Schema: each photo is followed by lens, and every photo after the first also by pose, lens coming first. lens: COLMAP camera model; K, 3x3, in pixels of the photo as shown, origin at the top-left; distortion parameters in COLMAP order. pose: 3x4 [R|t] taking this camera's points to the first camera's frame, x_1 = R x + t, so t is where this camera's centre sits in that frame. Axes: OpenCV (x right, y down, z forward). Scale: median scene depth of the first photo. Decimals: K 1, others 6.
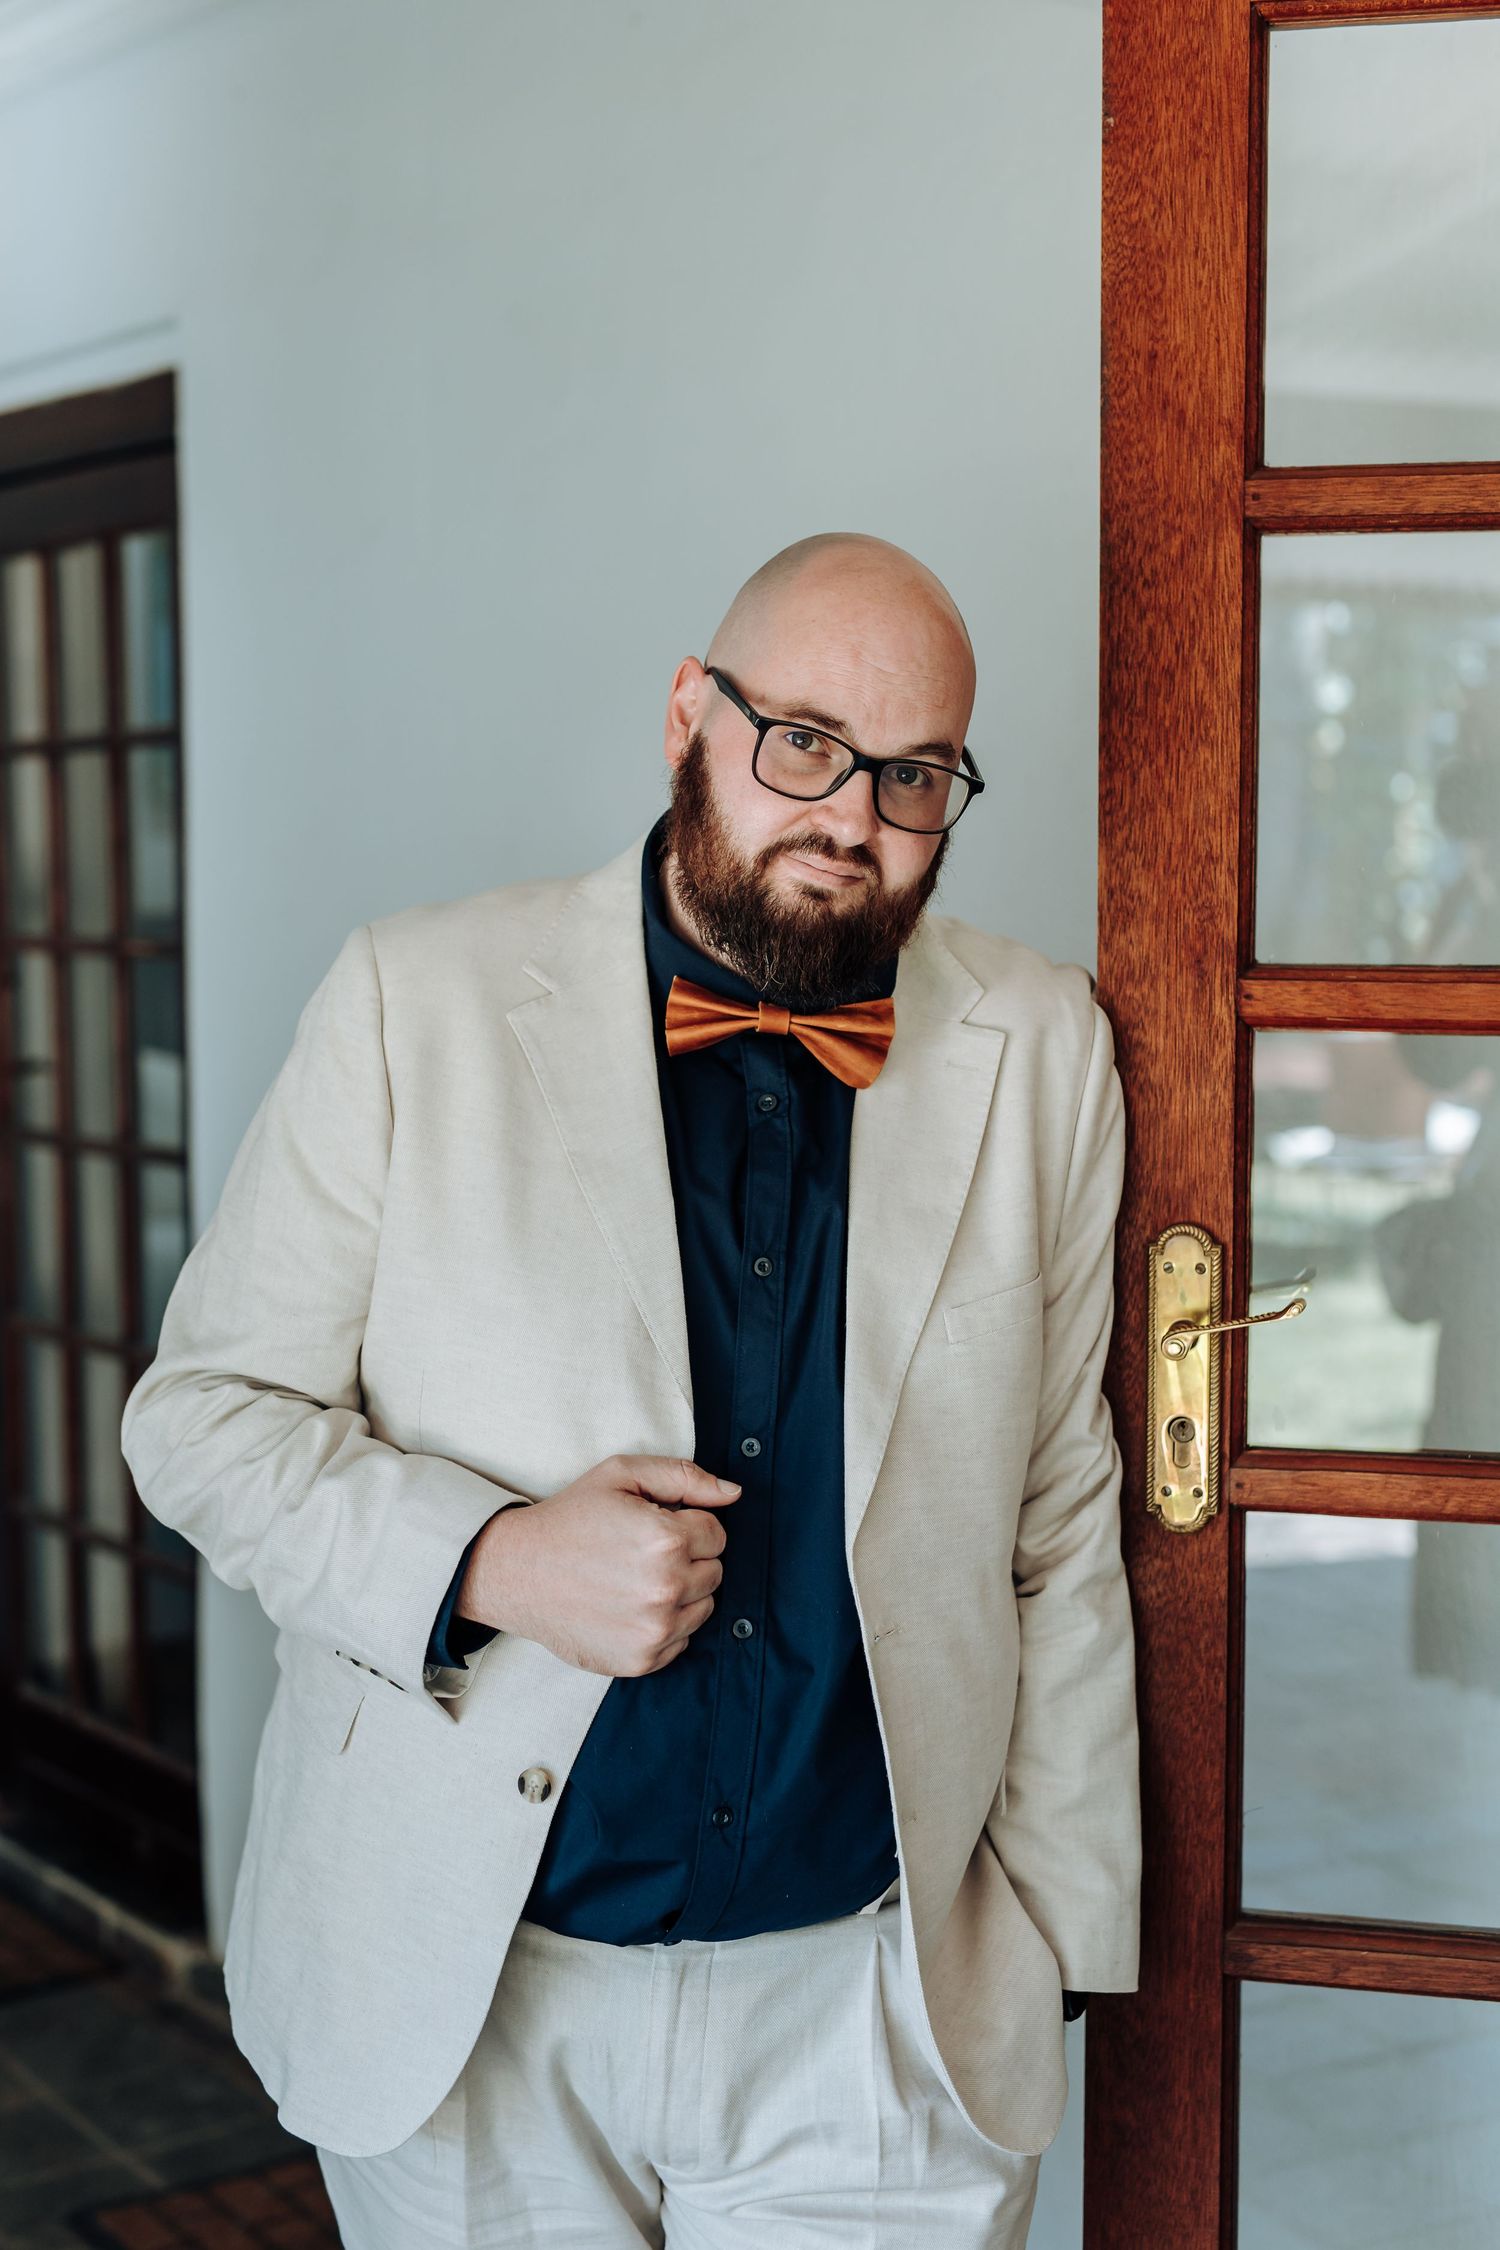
lens RADIAL K [[3408.2, 0, 750.0], [0, 3408.2, 1125.0], [0, 0, 1]] dist [-0.027999, -0.007031]
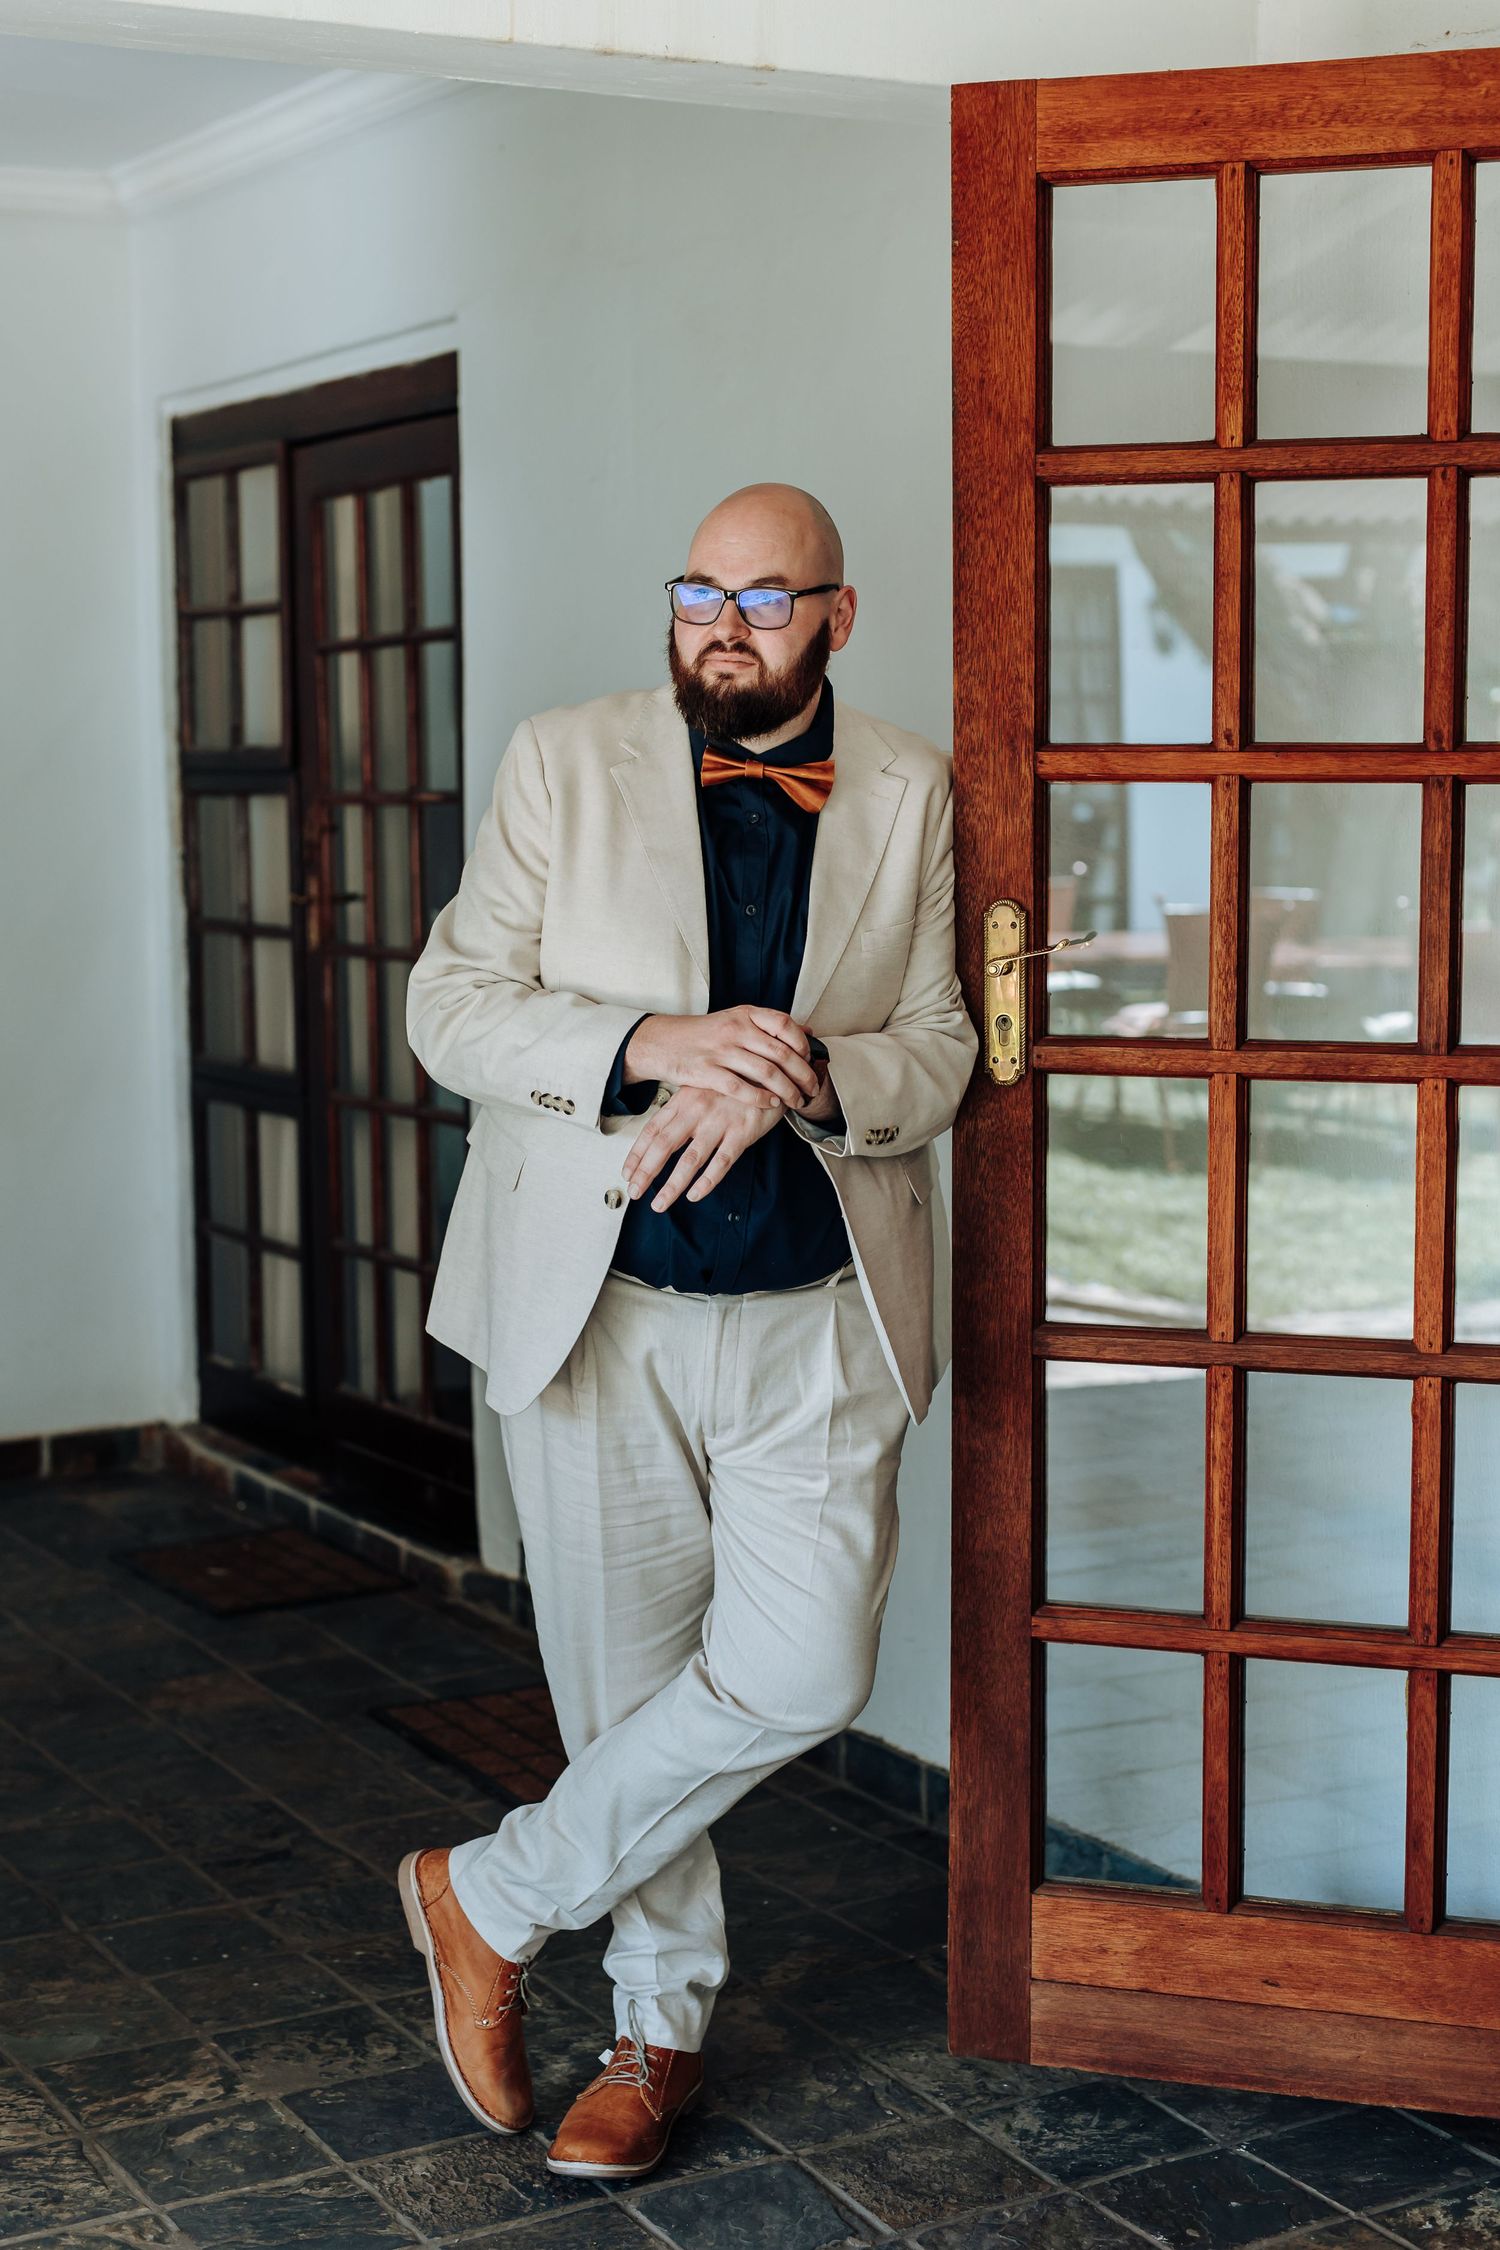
lens RADIAL K [[3305.3, 0, 750.0], [0, 3305.3, 1125.0], [0, 0, 1]] dist [-0.054577, -0.074903]
pose [[0.995696, 0.008290, -0.092306, 0.154629], [-0.005755, 0.999600, 0.027701, 0.096578], [0.092499, -0.027050, 0.995345, -0.636335]]
